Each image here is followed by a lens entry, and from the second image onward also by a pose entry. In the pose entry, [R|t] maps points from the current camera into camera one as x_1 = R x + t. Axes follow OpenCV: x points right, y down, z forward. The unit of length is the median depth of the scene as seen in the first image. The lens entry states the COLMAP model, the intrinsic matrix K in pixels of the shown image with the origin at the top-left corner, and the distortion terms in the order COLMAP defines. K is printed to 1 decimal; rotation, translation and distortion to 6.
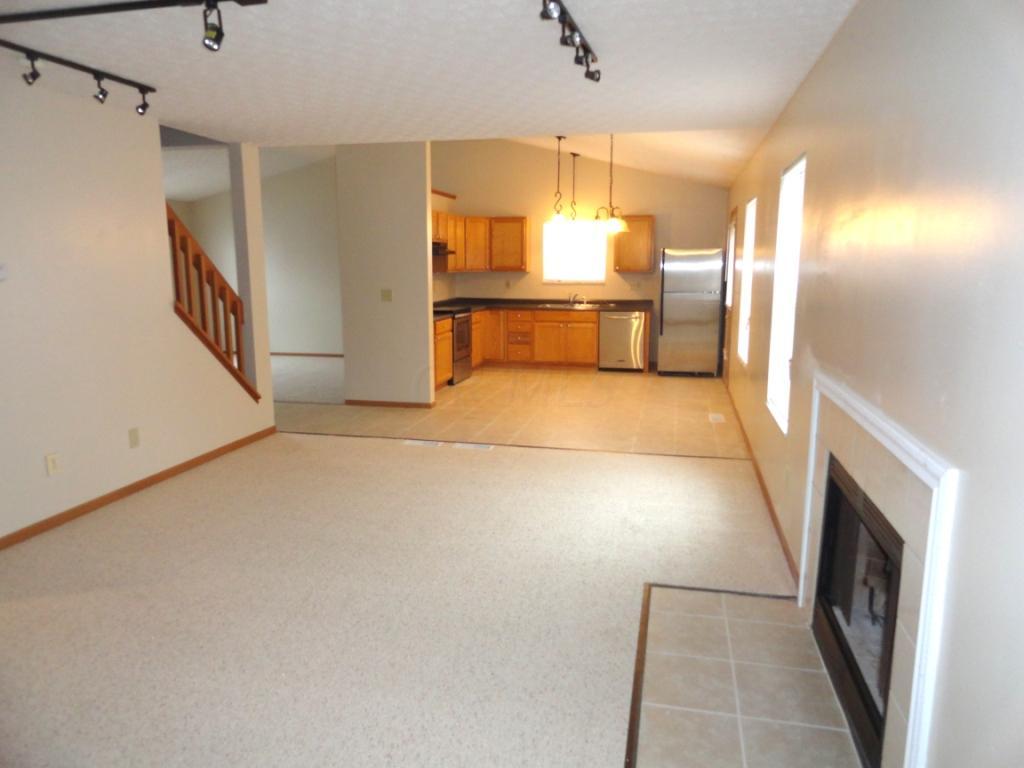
lens RADIAL K [[716.1, 0, 512.0], [0, 716.1, 384.0], [0, 0, 1]] dist [-0.003140, -0.004100]
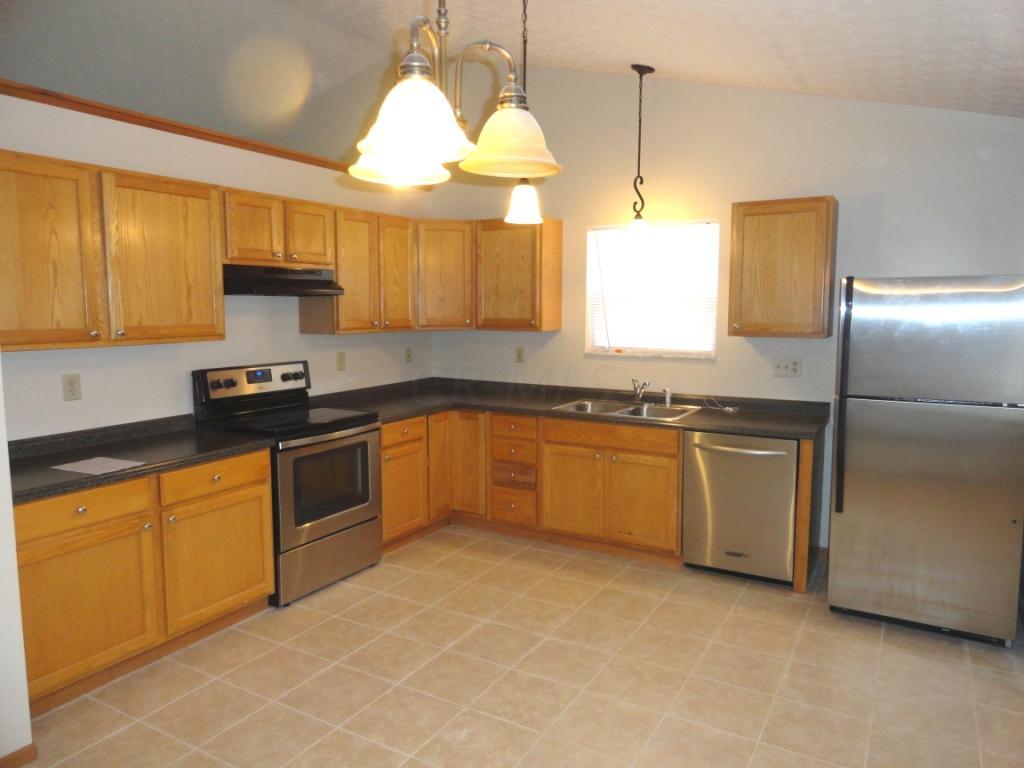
lens RADIAL K [[716.1, 0, 512.0], [0, 716.1, 384.0], [0, 0, 1]] dist [-0.003140, -0.004100]
pose [[0.956582, 0.030779, -0.289833, 0.141589], [-0.047494, 0.997578, -0.050811, -0.098919], [0.287567, 0.062370, 0.955728, 0.556188]]
